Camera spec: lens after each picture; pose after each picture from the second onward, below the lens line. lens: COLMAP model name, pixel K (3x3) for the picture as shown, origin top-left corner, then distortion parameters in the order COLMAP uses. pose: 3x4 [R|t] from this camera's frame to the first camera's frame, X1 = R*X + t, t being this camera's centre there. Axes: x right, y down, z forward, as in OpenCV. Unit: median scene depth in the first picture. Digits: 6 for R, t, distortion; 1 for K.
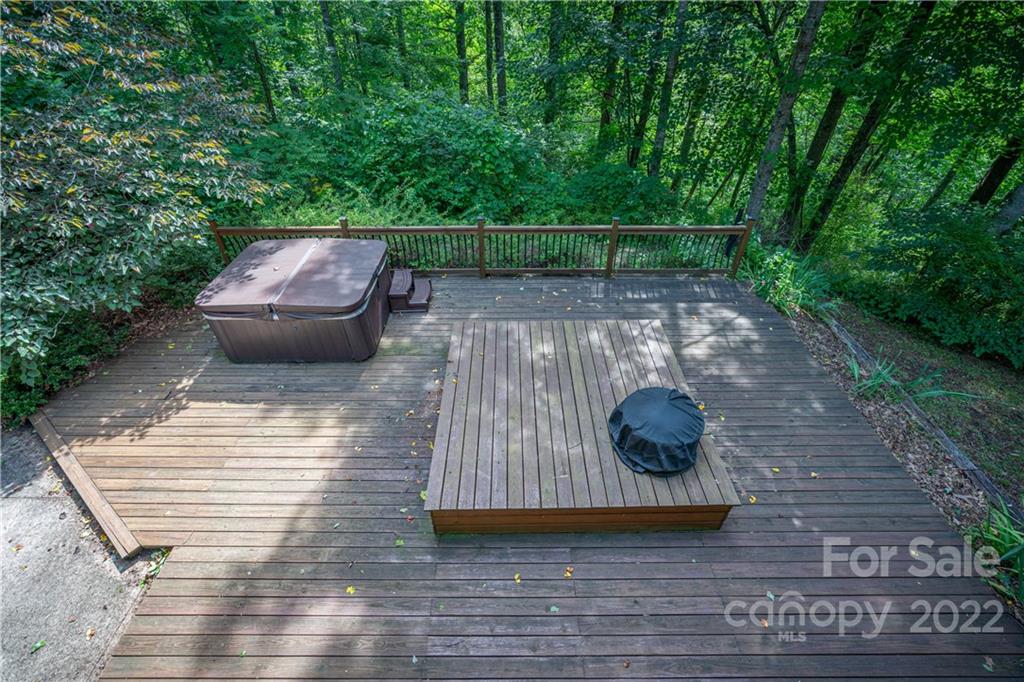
lens RADIAL K [[440.7, 0, 512.0], [0, 440.7, 341.0], [0, 0, 1]] dist [-0.000812, 0.000026]
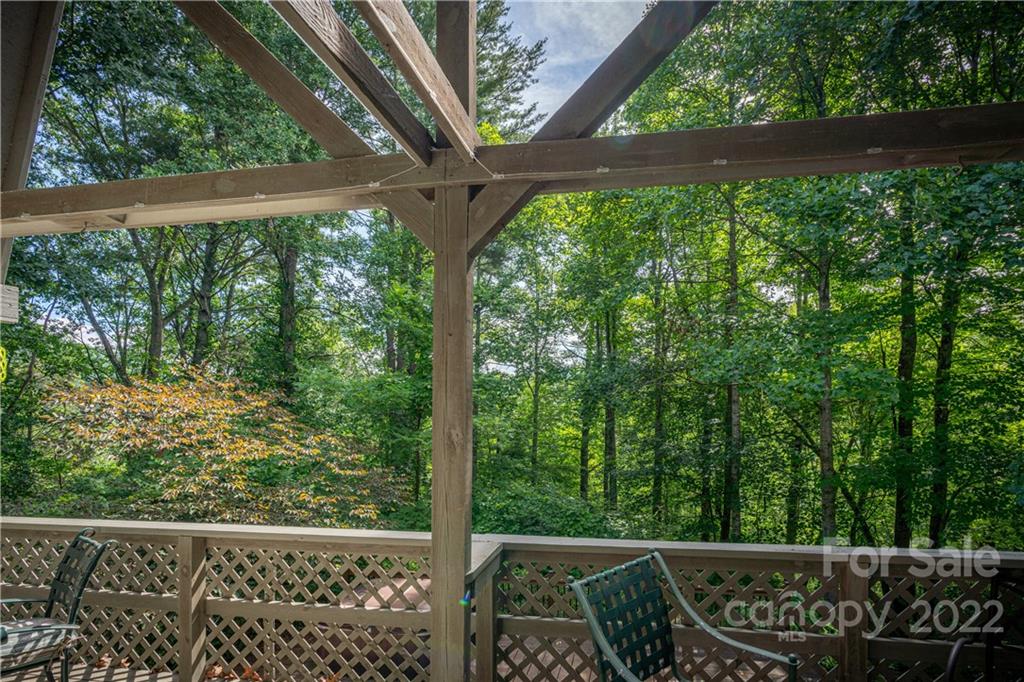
lens RADIAL K [[468.3, 0, 566.7], [0, 468.3, 398.9], [0, 0, 1]] dist [-0.001299, 0.000732]
pose [[0.988034, -0.007902, -0.154037, 0.128712], [-0.095553, 0.752596, -0.651512, 0.145292], [0.121076, 0.658435, 0.742835, -0.196781]]
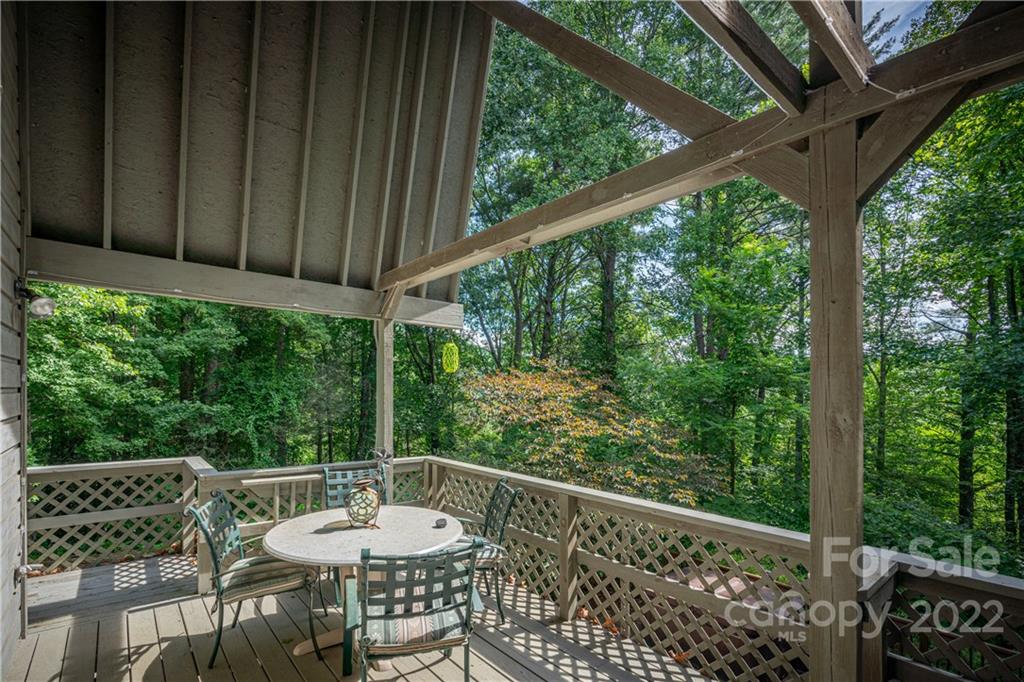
lens RADIAL K [[481.2, 0, 527.4], [0, 481.2, 384.5], [0, 0, 1]] dist [0.003360, 0.000851]
pose [[0.660401, -0.004768, -0.750898, 0.103186], [-0.495512, 0.748590, -0.440546, 0.154523], [0.564215, 0.663016, 0.492007, -0.201472]]
